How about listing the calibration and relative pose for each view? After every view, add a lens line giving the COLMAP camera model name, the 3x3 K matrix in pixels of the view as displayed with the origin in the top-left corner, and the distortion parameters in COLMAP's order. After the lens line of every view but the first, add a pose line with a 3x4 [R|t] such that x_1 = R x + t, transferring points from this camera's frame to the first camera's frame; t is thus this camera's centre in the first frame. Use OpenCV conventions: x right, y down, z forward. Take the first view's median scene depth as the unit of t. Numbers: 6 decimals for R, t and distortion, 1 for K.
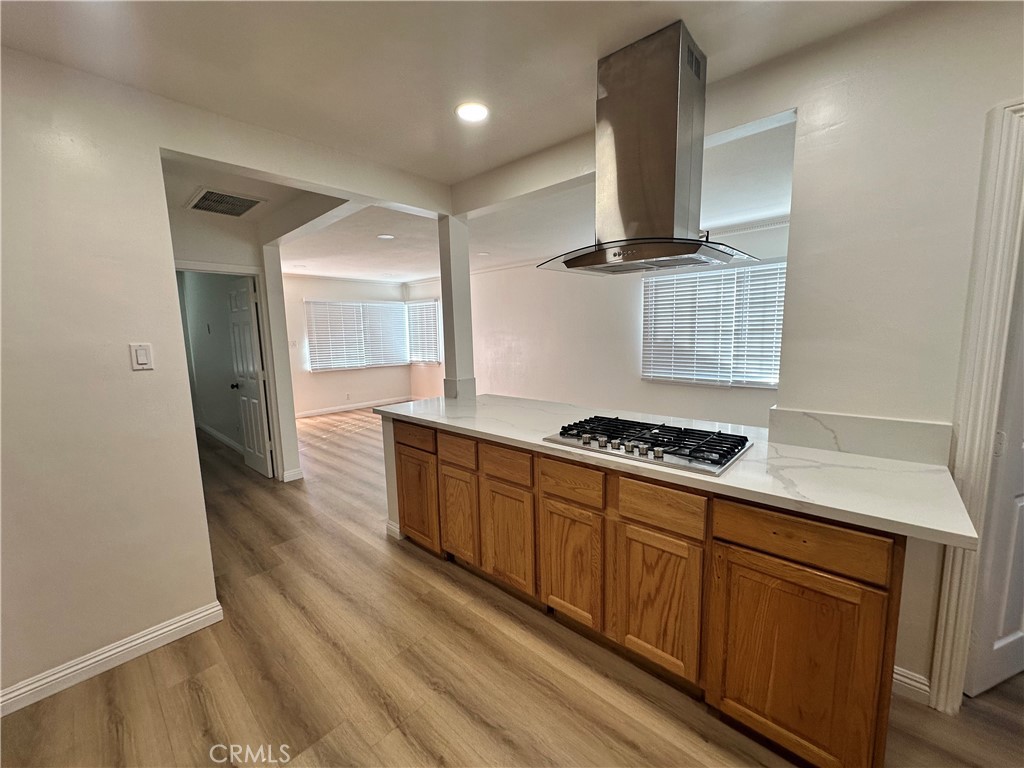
lens RADIAL K [[406.5, 0, 507.6], [0, 406.5, 384.7], [0, 0, 1]] dist [-0.001048, -0.000023]
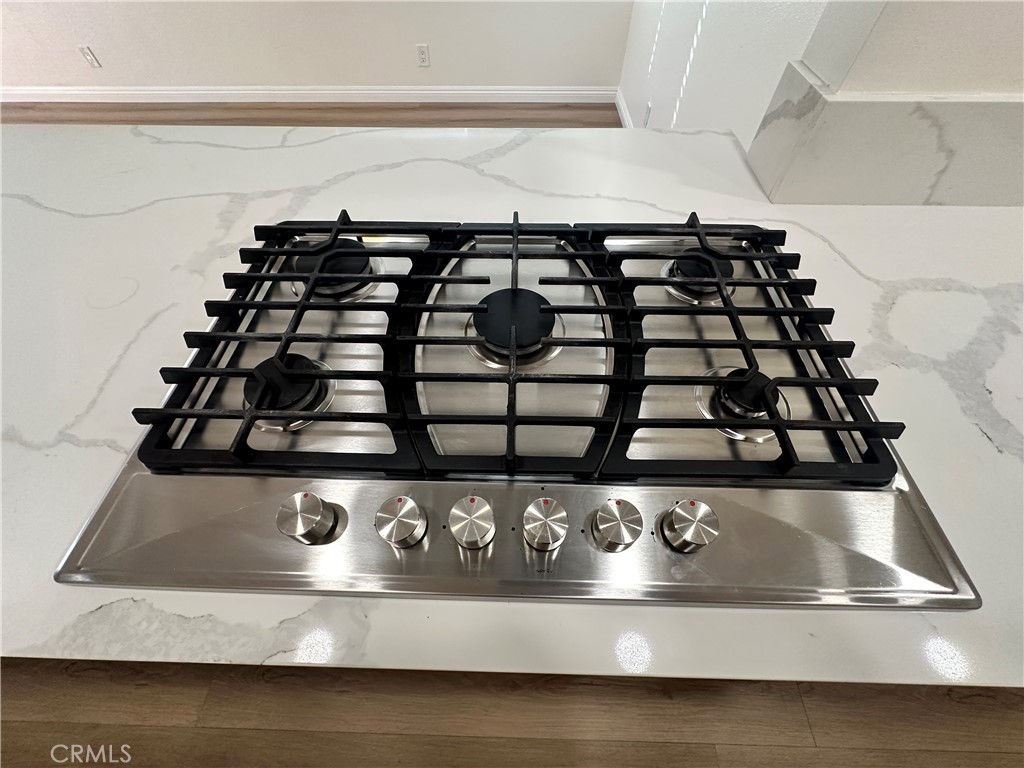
lens RADIAL K [[406.5, 0, 507.4], [0, 406.5, 390.5], [0, 0, 1]] dist [-0.001048, -0.000023]
pose [[0.746247, -0.533951, 0.397508, 0.214491], [0.072866, 0.659089, 0.748527, -0.043892], [-0.661670, -0.529621, 0.530750, 0.854805]]
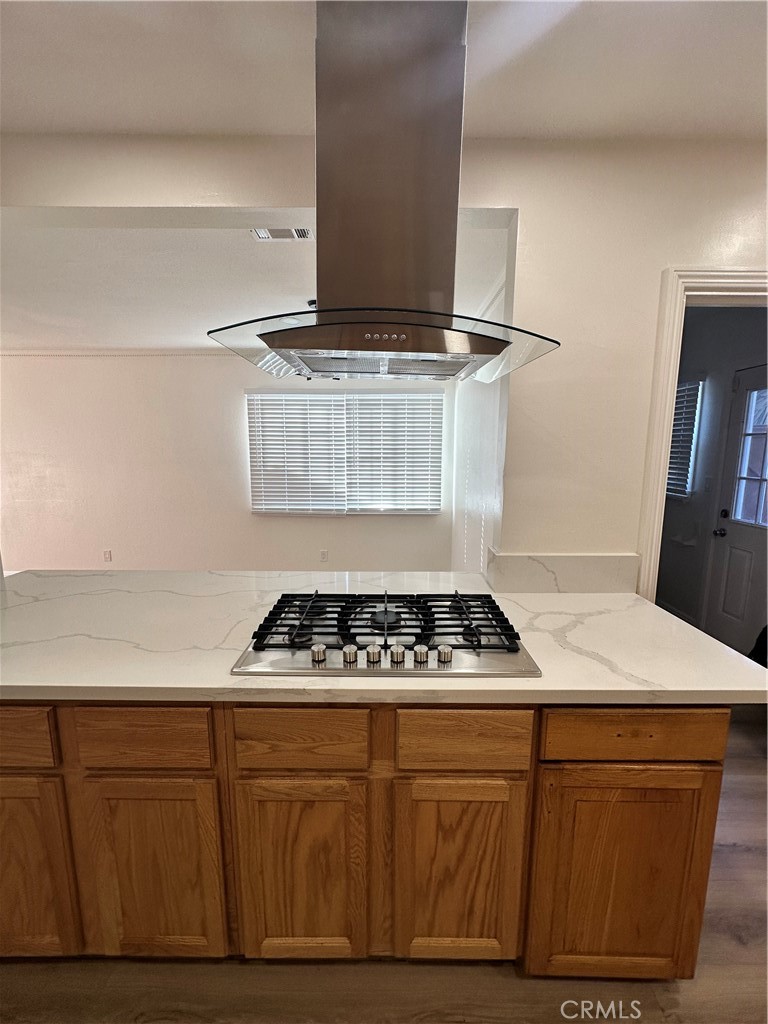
lens RADIAL K [[406.5, 0, 383.8], [0, 406.5, 511.3], [0, 0, 1]] dist [-0.001048, -0.000023]
pose [[0.737299, -0.074583, 0.671437, -0.110773], [0.067493, 0.997047, 0.036637, -0.082114], [-0.672187, 0.018305, 0.740155, 0.498703]]
